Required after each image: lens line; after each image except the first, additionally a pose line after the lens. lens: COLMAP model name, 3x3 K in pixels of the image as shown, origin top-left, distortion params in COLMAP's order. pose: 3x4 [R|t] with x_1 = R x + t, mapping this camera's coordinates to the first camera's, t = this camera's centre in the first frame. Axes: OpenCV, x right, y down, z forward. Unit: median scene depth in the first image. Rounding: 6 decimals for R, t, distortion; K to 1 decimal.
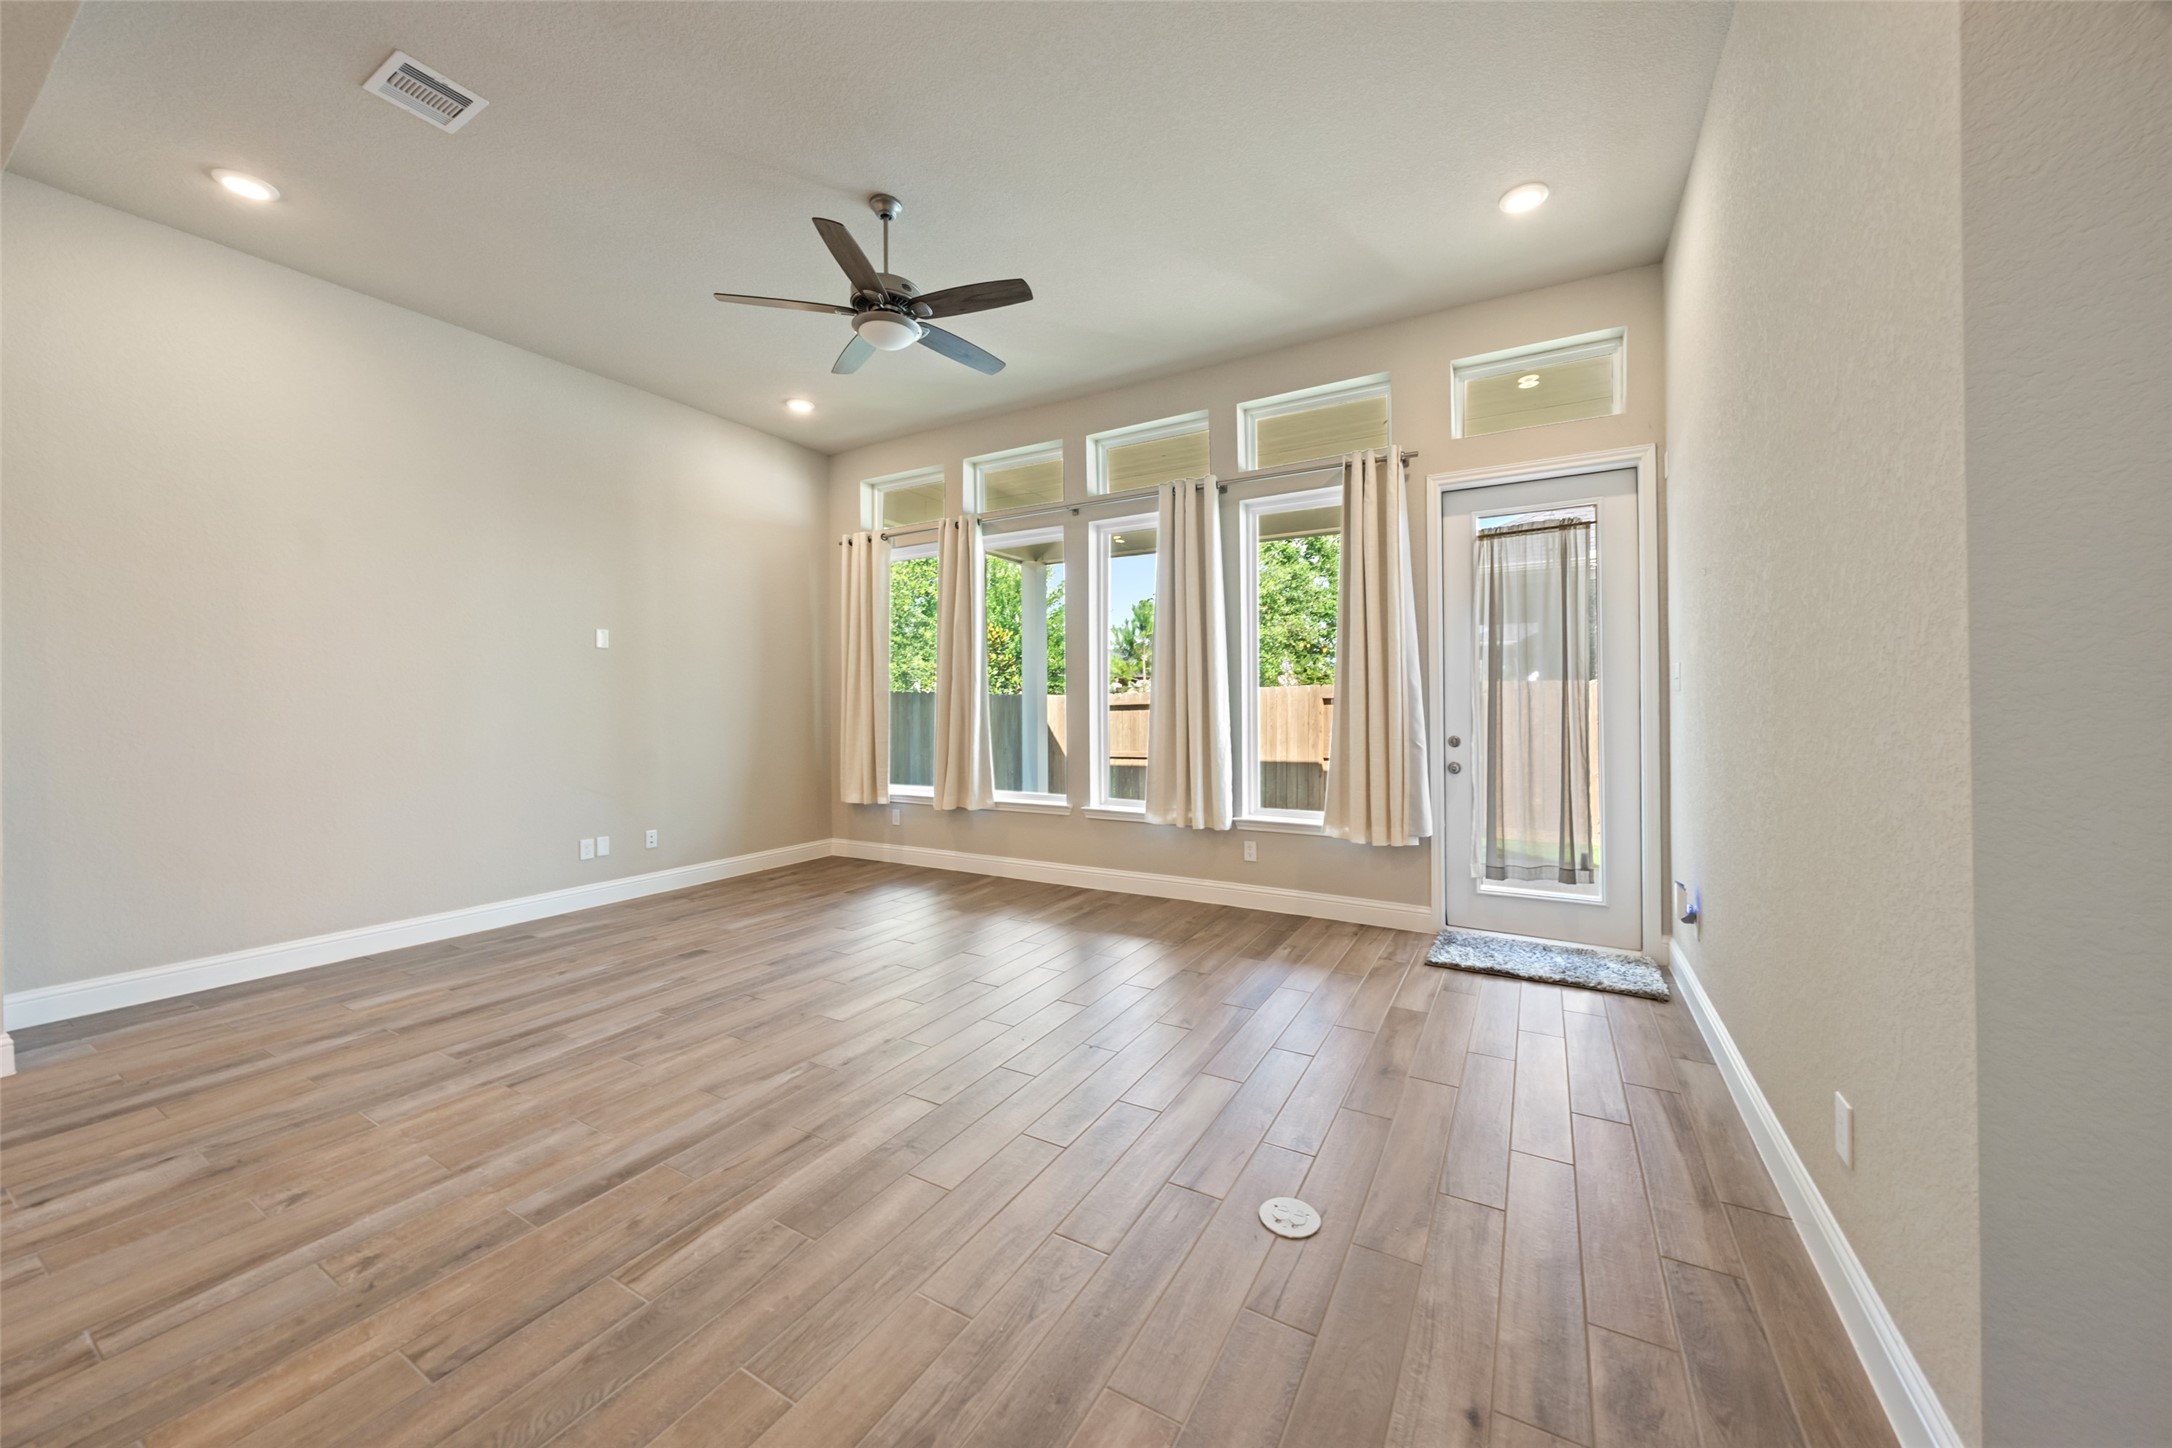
lens RADIAL K [[770.6, 0, 1101.8], [0, 770.6, 703.4], [0, 0, 1]] dist [-0.001439, -0.000101]
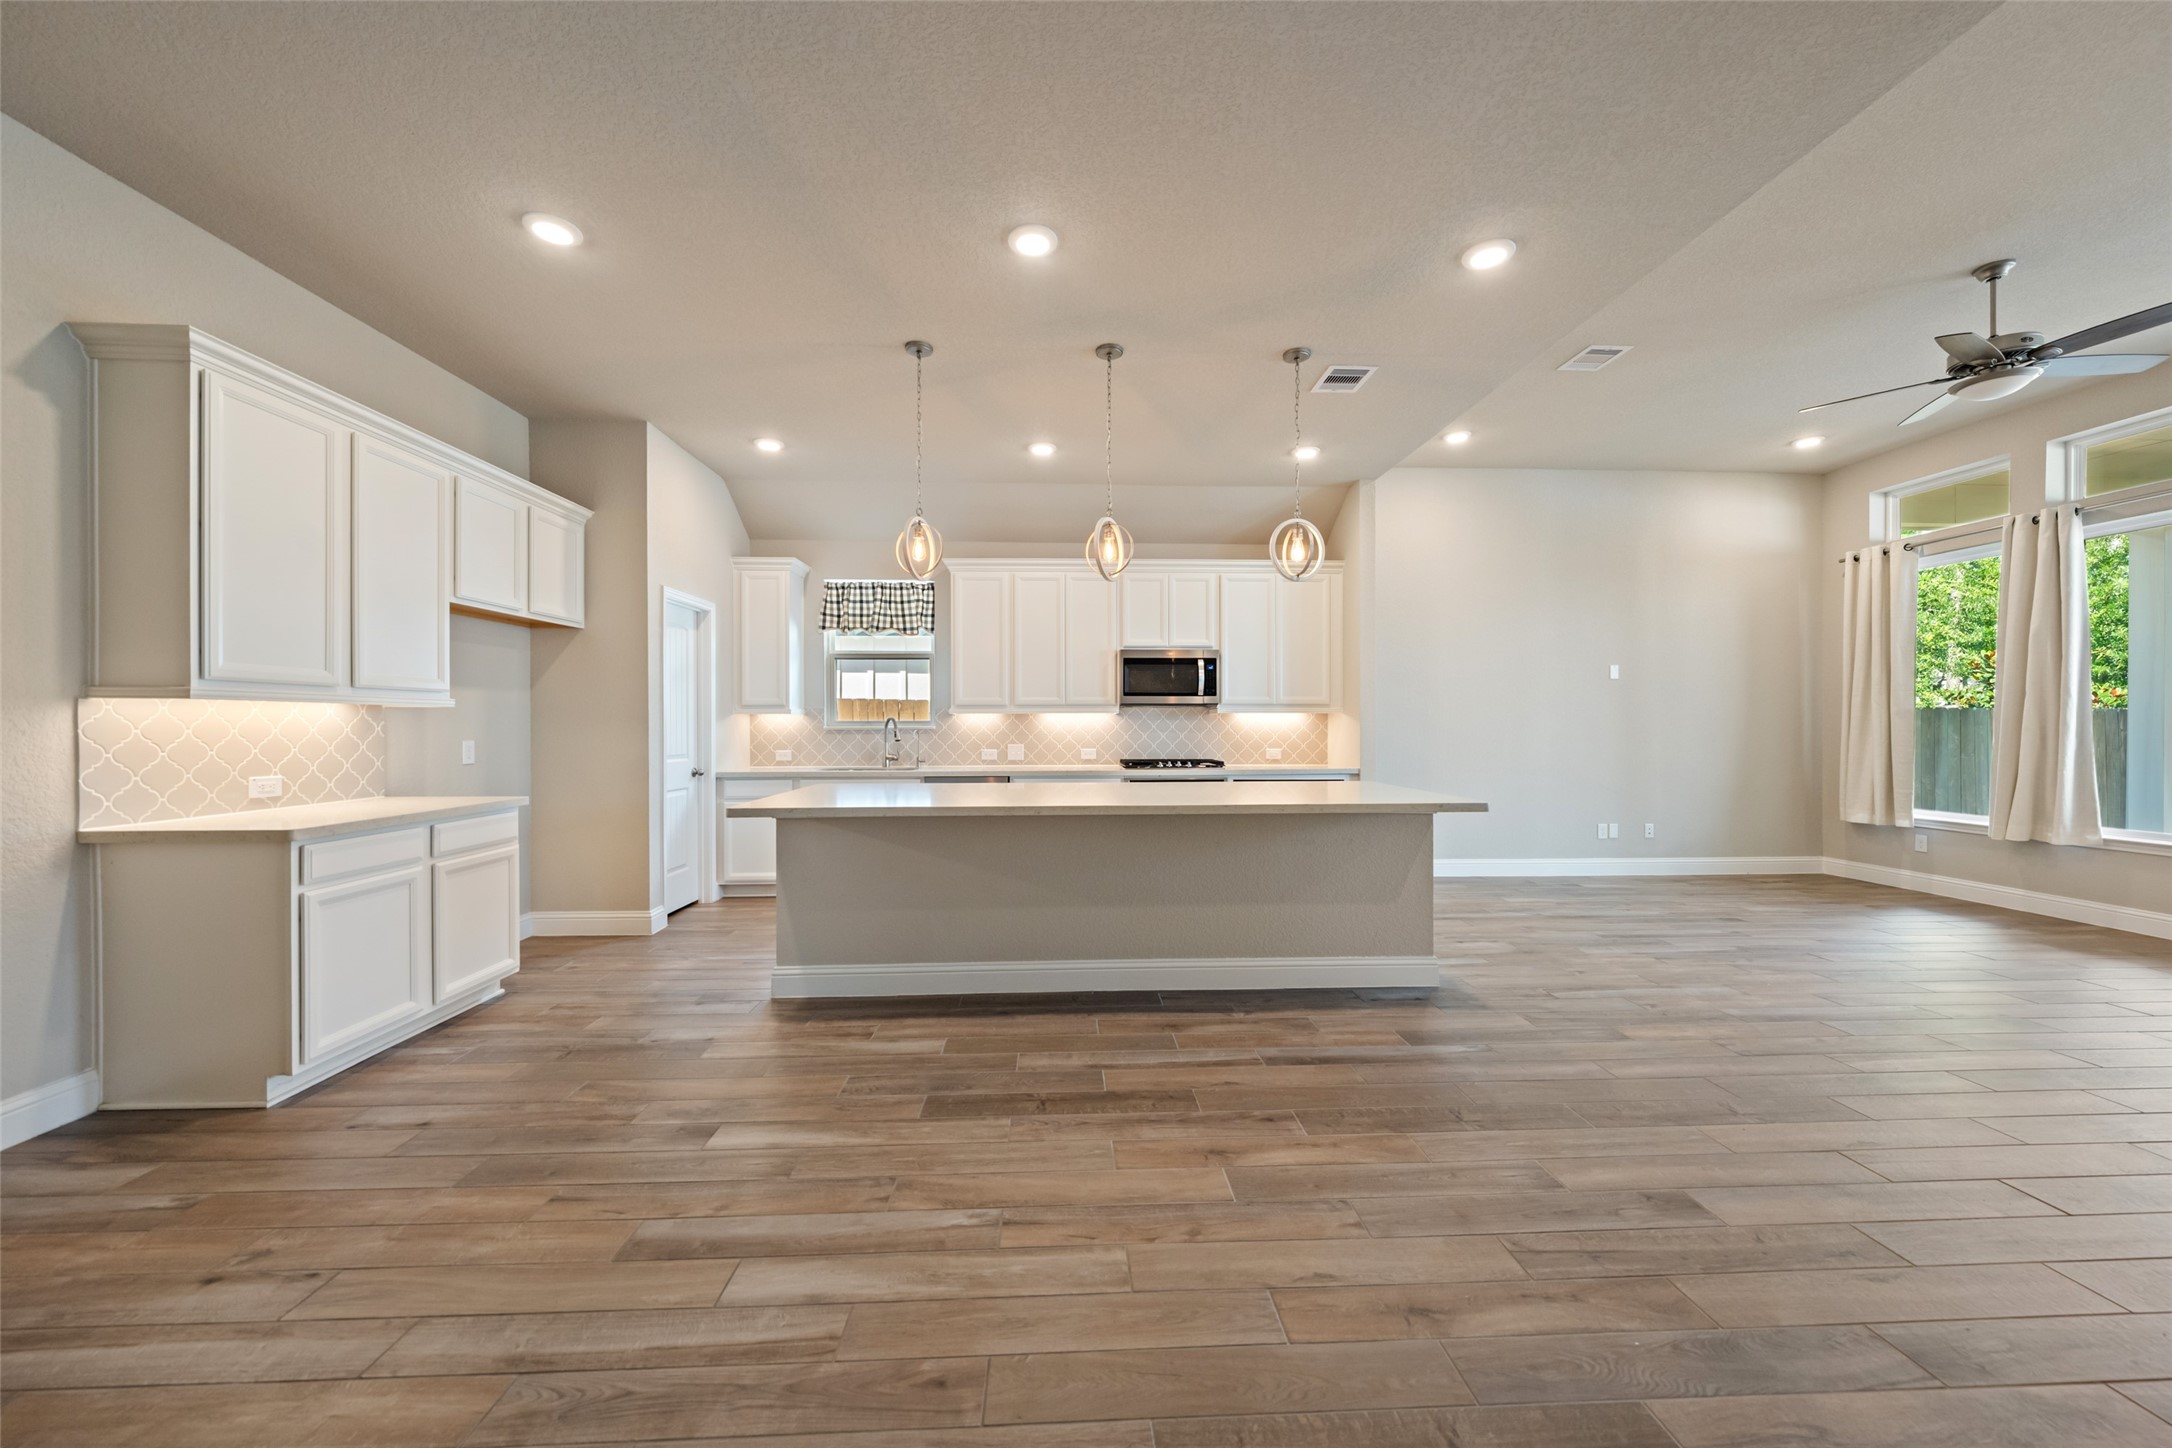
lens RADIAL K [[763.9, 0, 1086.5], [0, 763.9, 729.5], [0, 0, 1]] dist [-0.000657, 0.000174]
pose [[0.531759, 0.010609, -0.846829, -0.032324], [-0.001051, 0.999929, 0.011868, -0.001398], [0.846895, -0.005421, 0.531733, -0.544592]]
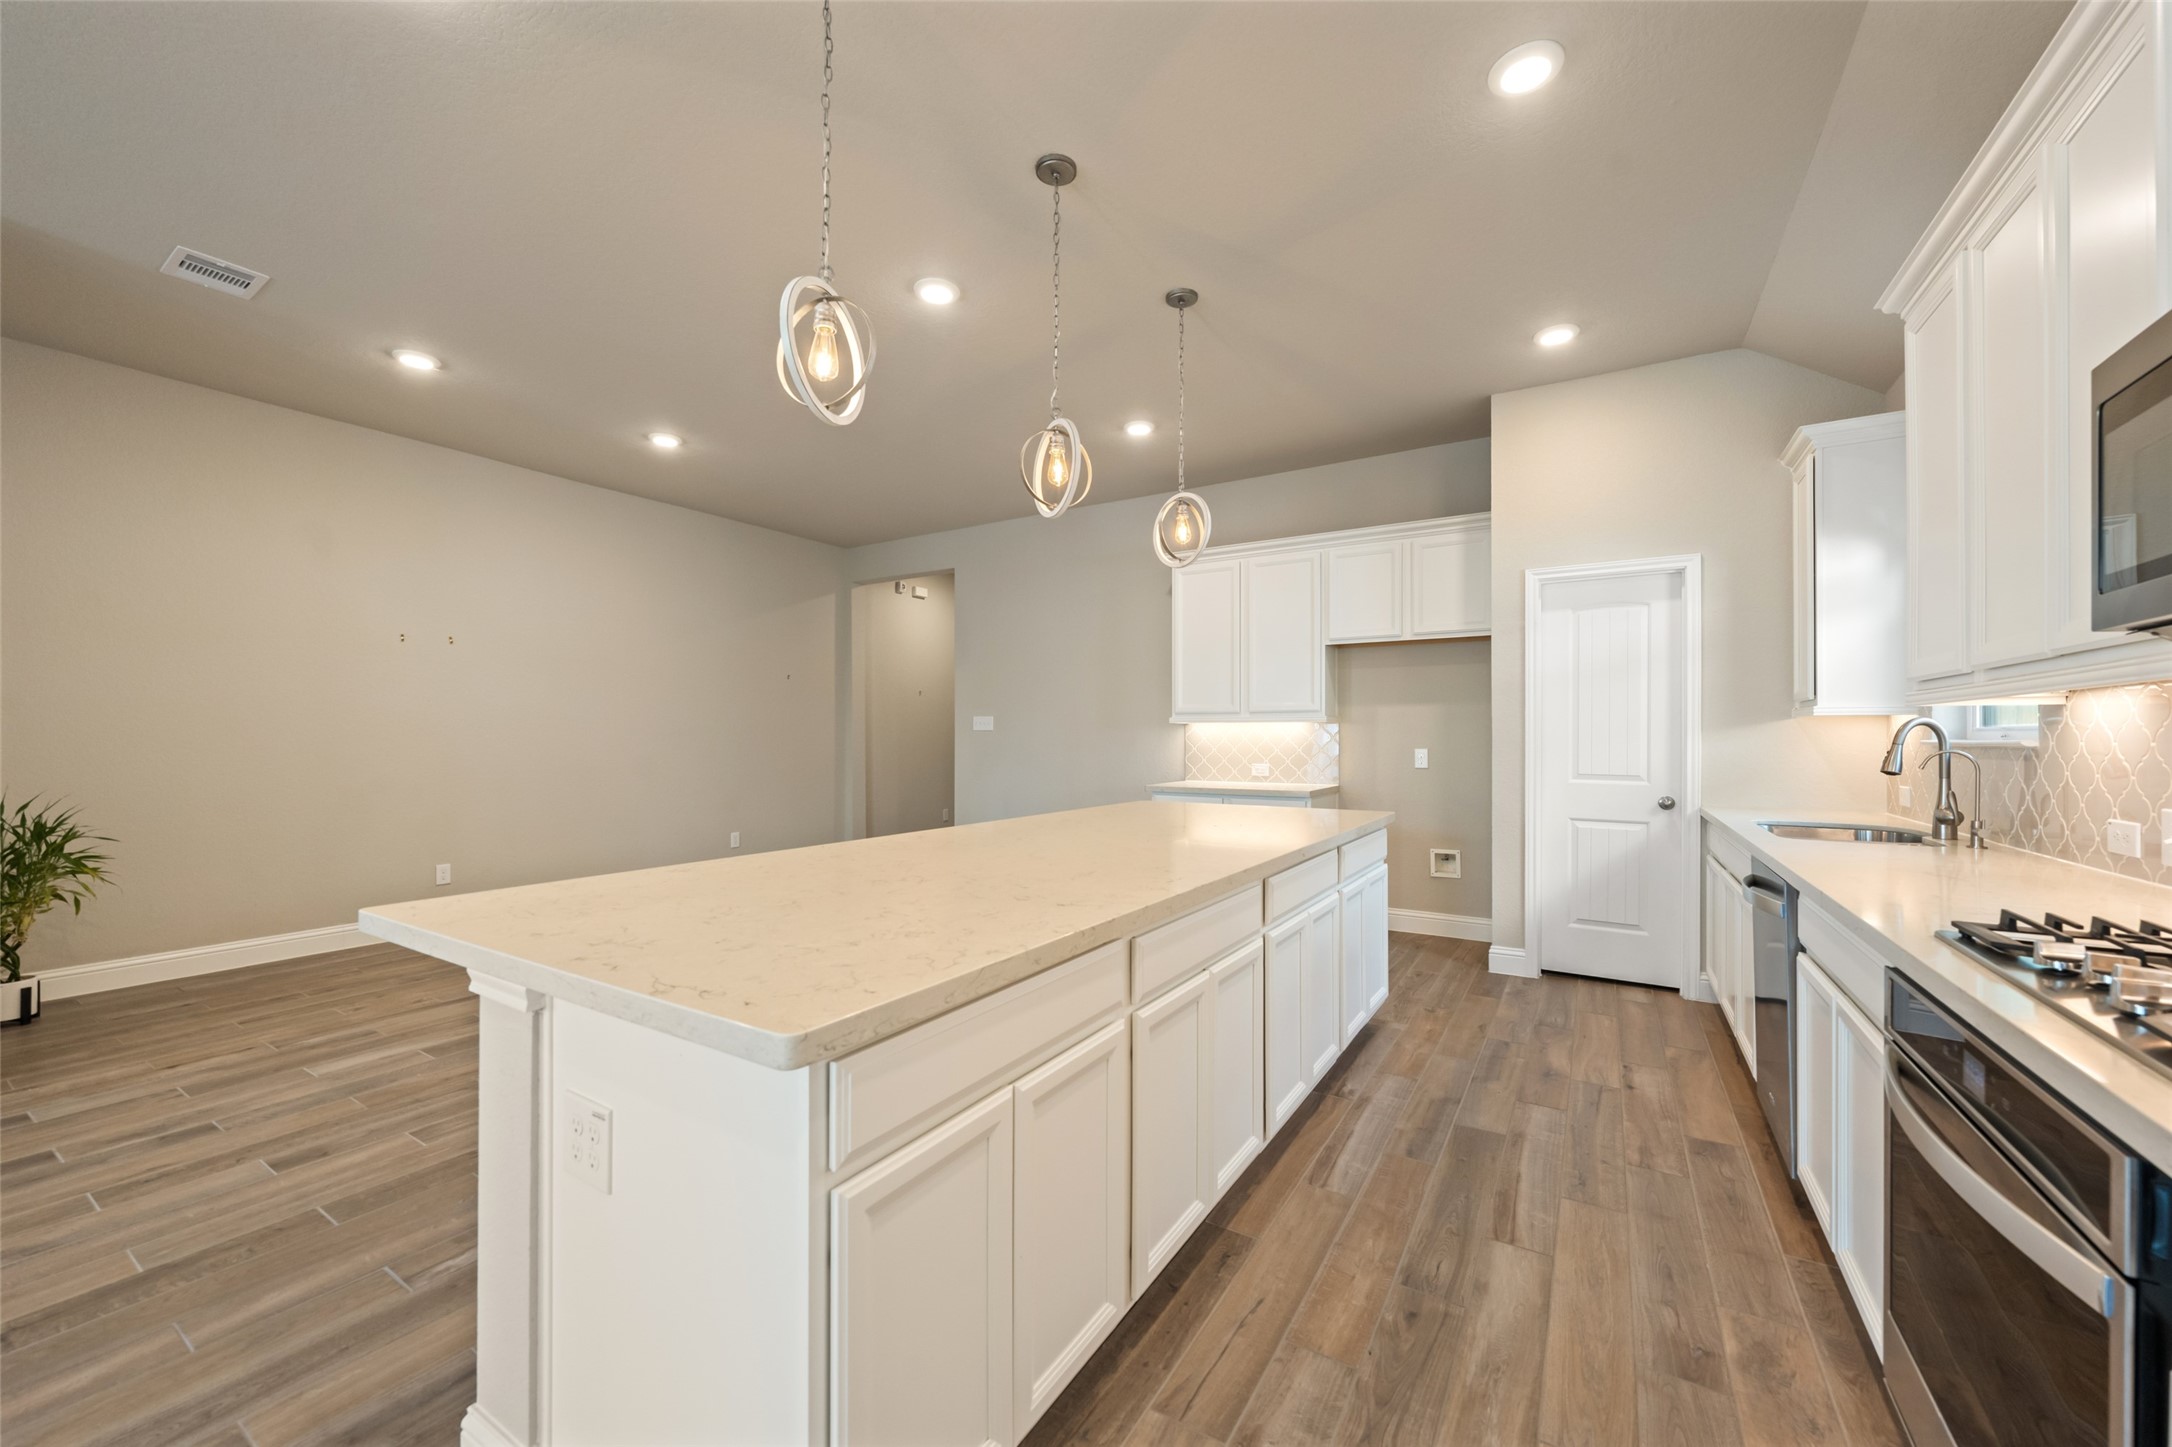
lens RADIAL K [[827.7, 0, 1086.3], [0, 827.7, 727.4], [0, 0, 1]] dist [-0.002367, -0.000316]
pose [[-0.999066, 0.004857, 0.042933, -0.844928], [0.004394, 0.999931, -0.010862, 0.006623], [-0.042983, -0.010663, -0.999019, 0.617160]]
